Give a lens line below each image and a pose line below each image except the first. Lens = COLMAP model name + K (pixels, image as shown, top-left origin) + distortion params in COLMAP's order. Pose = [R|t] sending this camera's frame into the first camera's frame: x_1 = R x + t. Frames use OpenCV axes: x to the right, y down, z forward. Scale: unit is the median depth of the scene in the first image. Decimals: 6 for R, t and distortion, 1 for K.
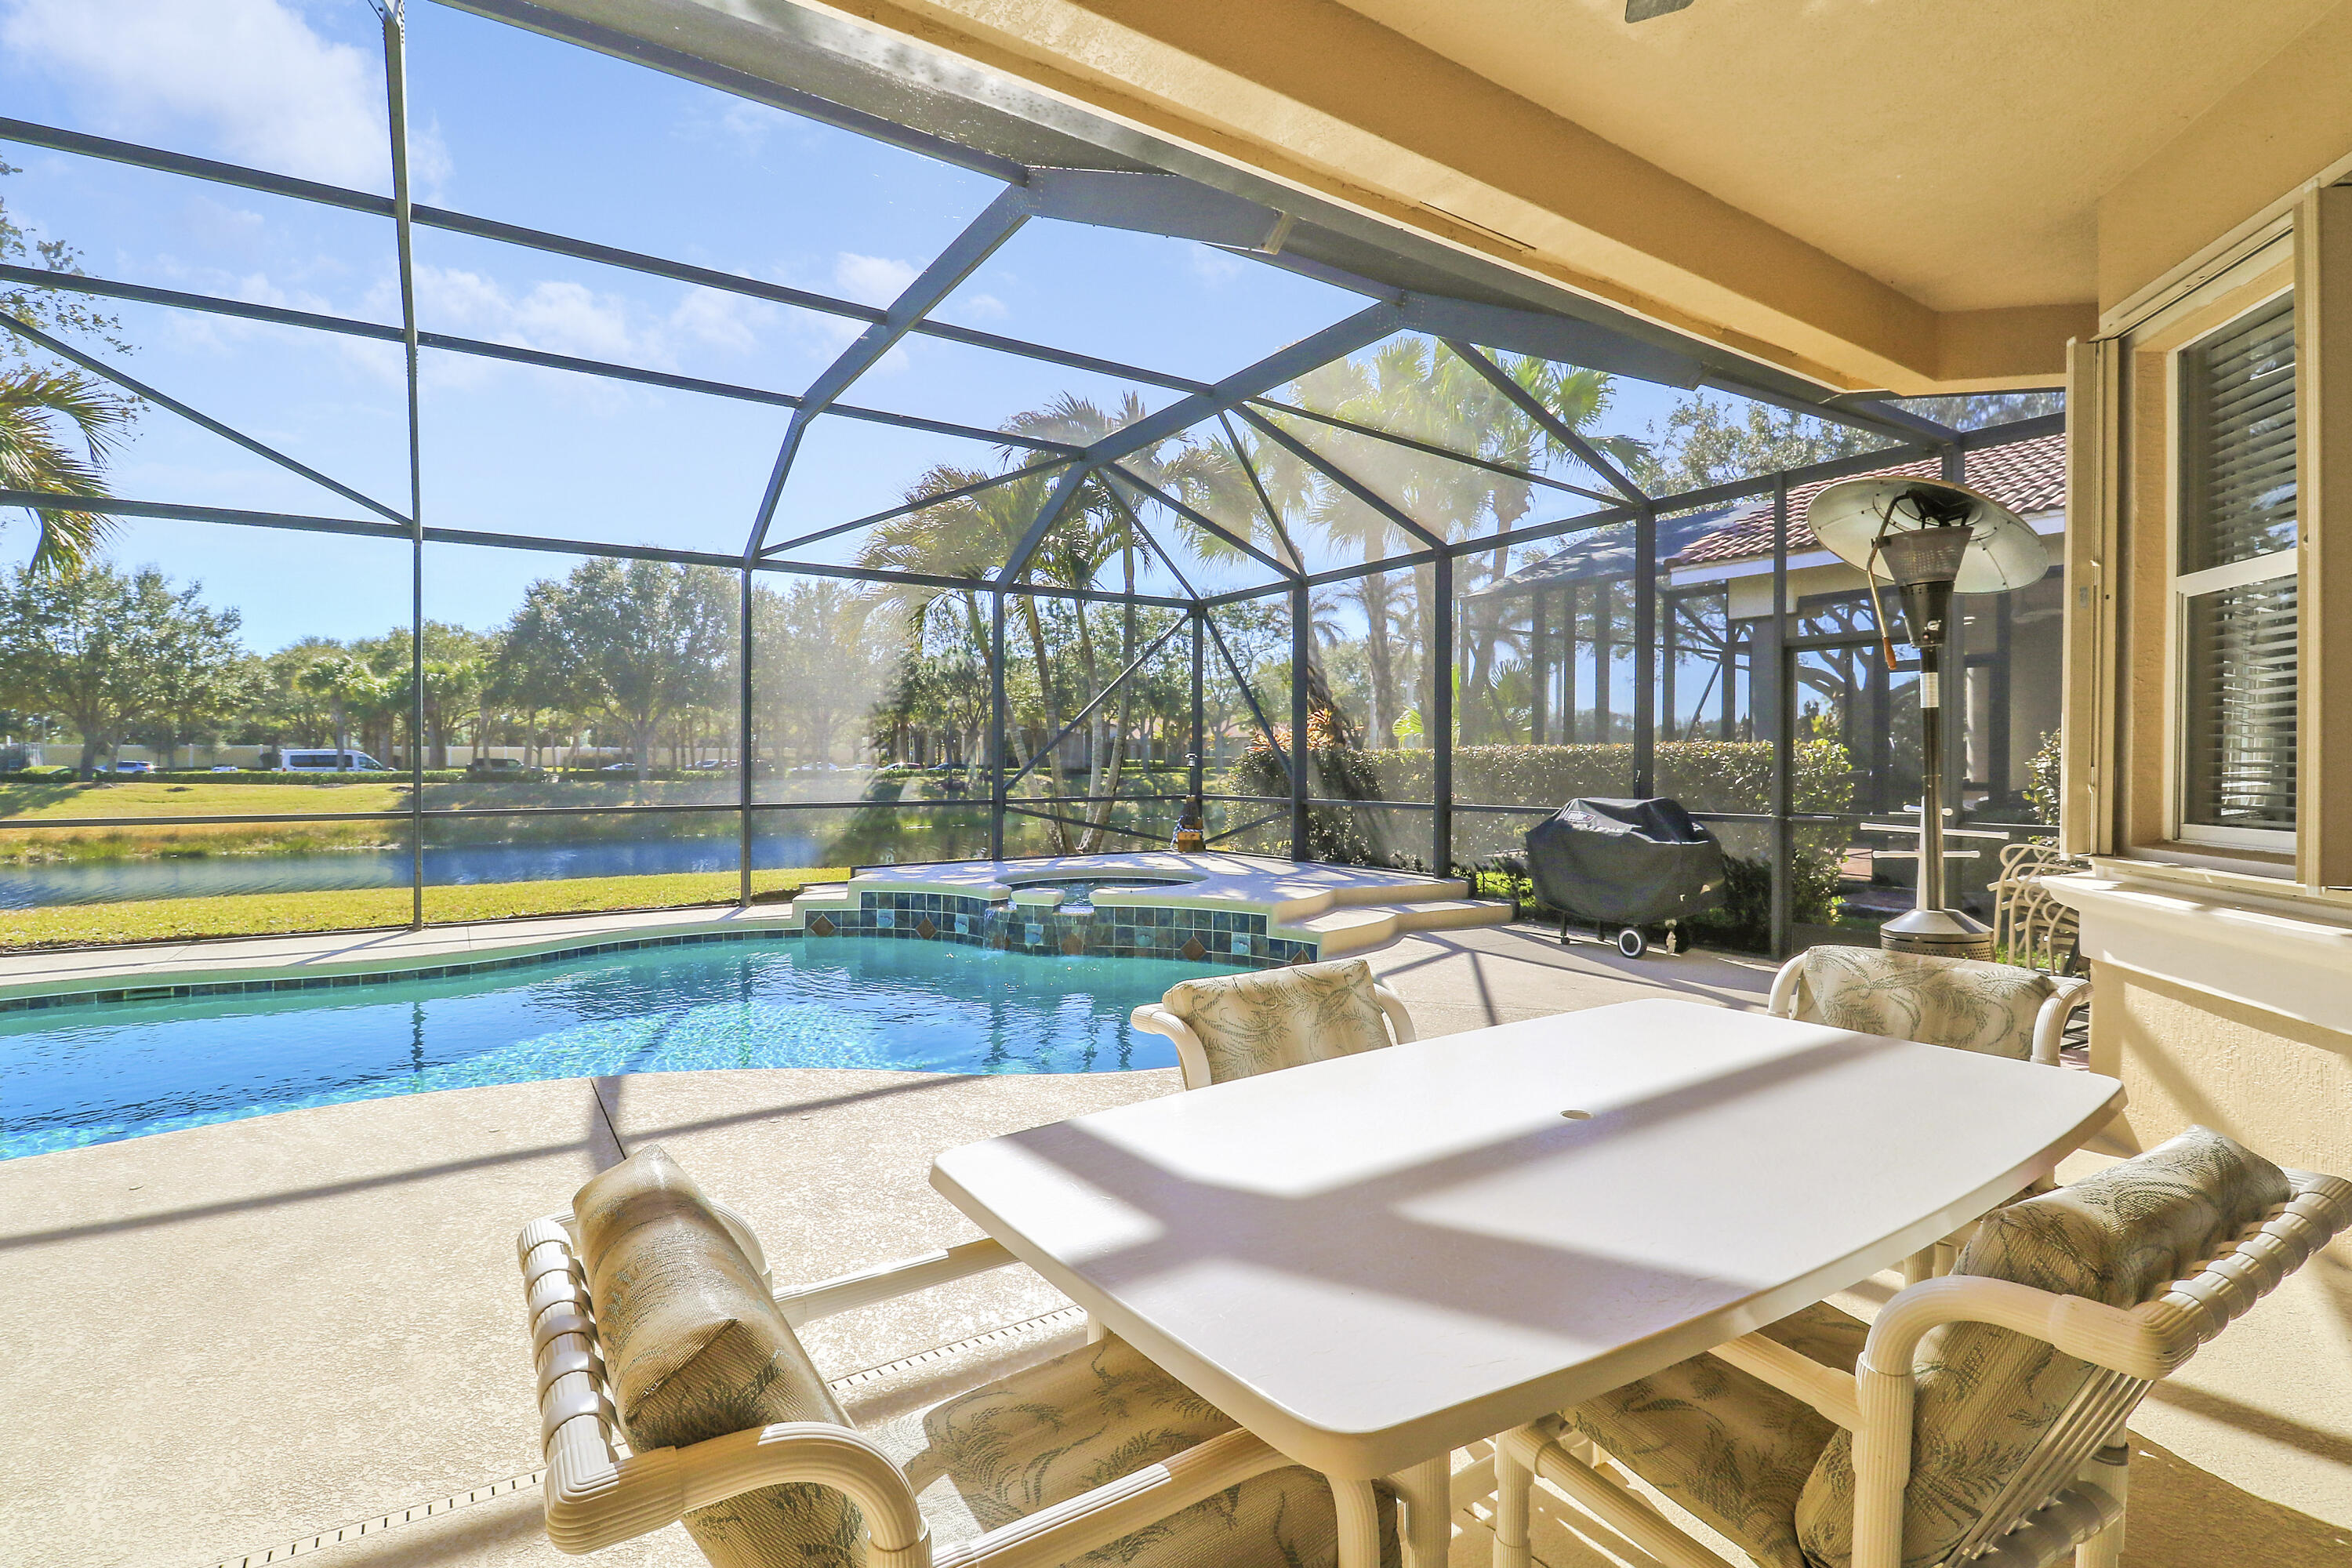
lens RADIAL K [[1099.0, 0, 1207.1], [0, 1099.0, 774.5], [0, 0, 1]] dist [-0.016830, -0.003622]
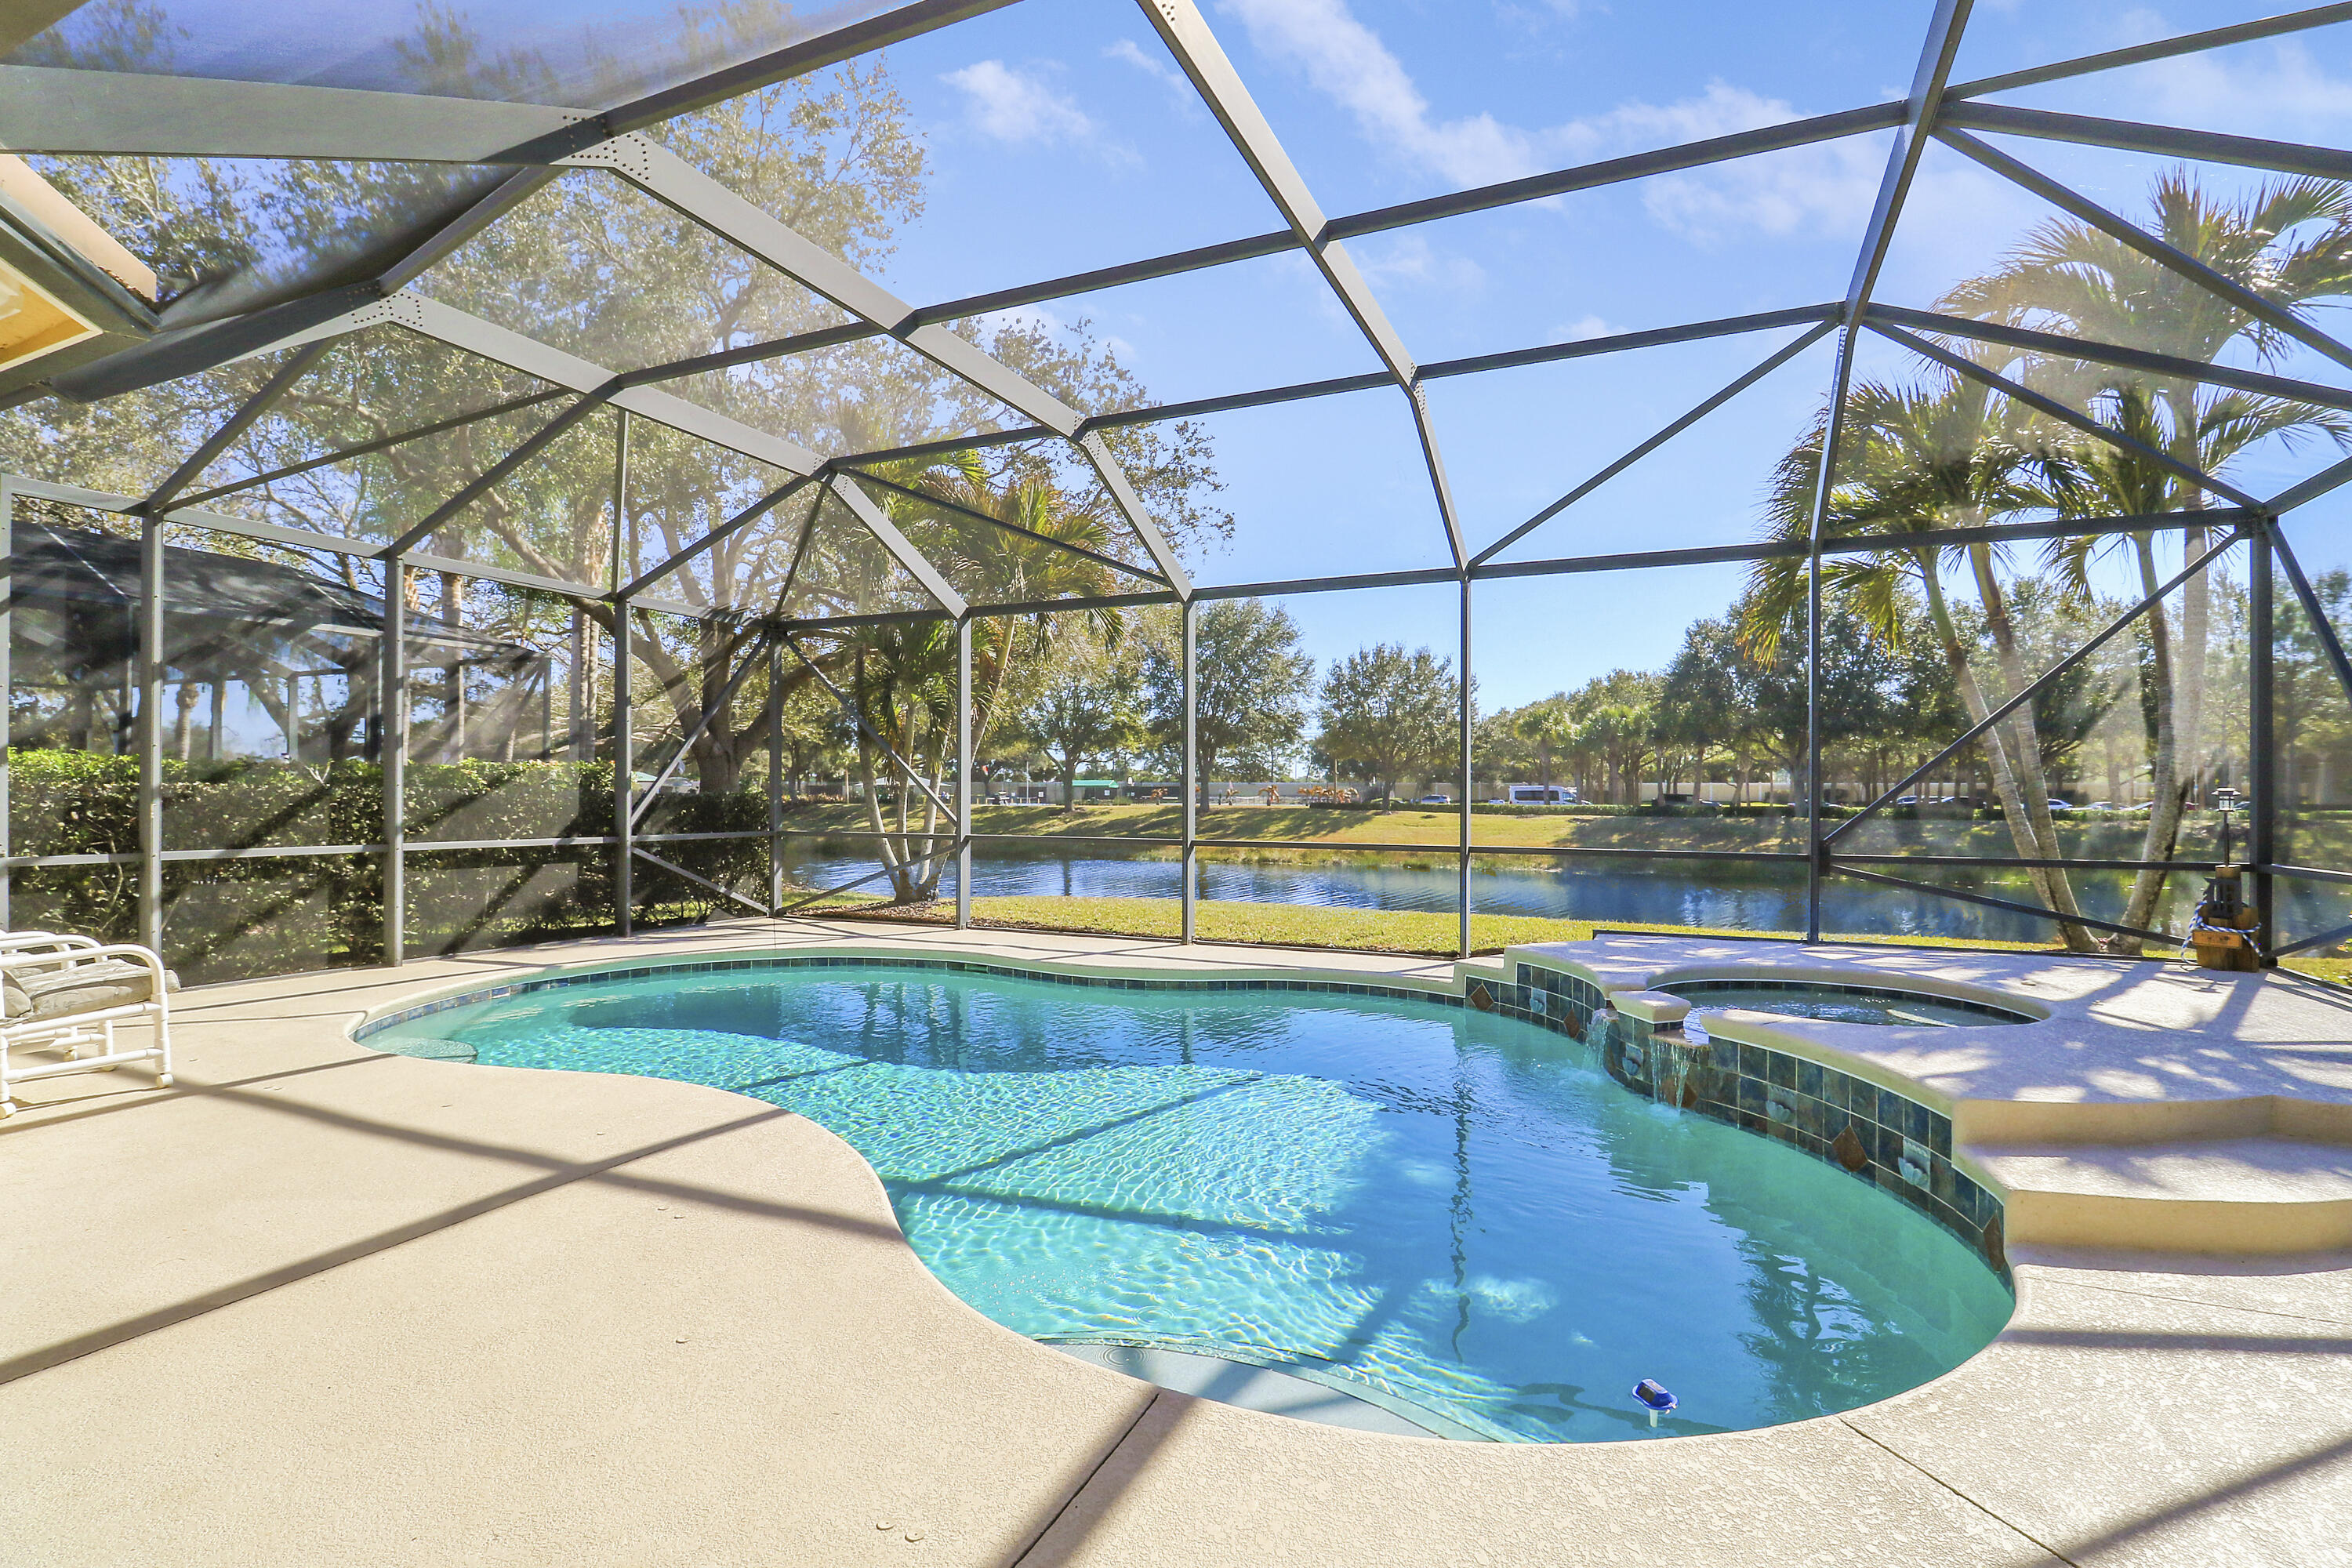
lens RADIAL K [[1099.0, 0, 1188.9], [0, 1099.0, 803.5], [0, 0, 1]] dist [-0.016830, -0.003622]
pose [[0.507769, 0.008657, -0.861450, 0.035716], [-0.013936, 0.999901, 0.001833, -0.000714], [0.861381, 0.011075, 0.507839, 0.058382]]
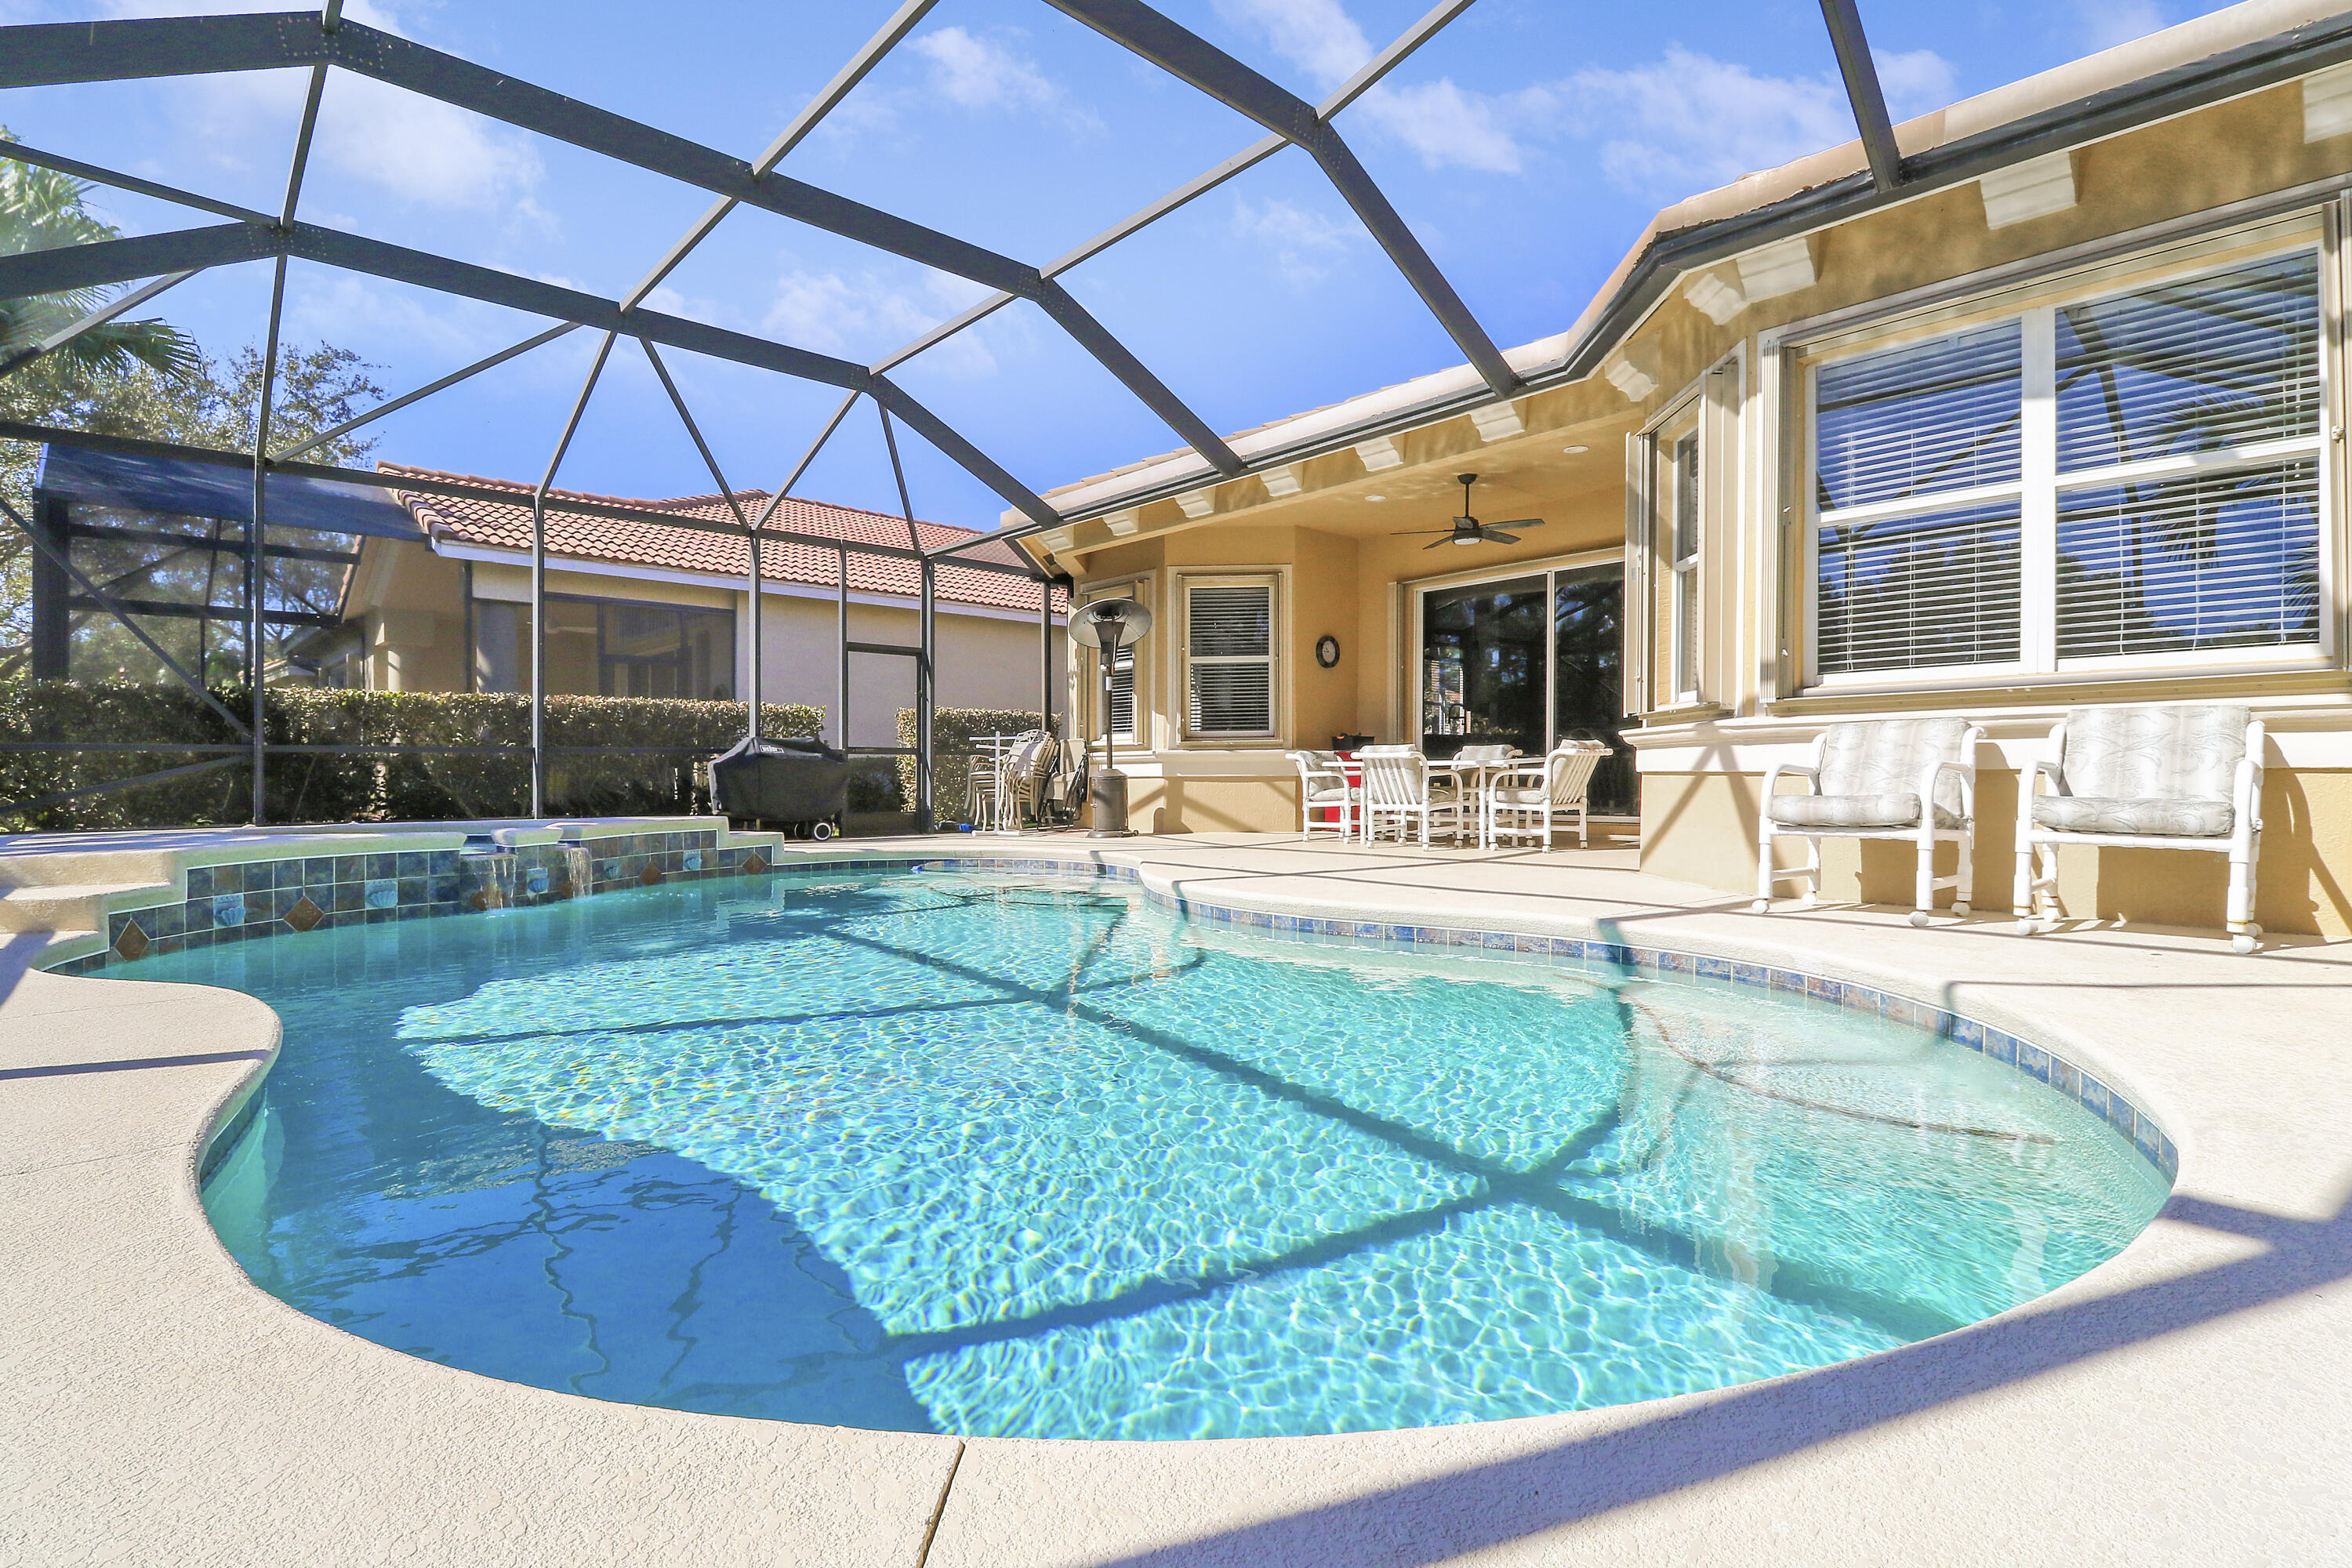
lens RADIAL K [[1099.0, 0, 1174.8], [0, 1099.0, 782.8], [0, 0, 1]] dist [-0.016830, -0.003622]
pose [[-0.132315, -0.004456, 0.991198, -0.137409], [0.014446, 0.999875, 0.006423, 0.009807], [-0.991102, 0.015169, -0.132235, 0.084302]]
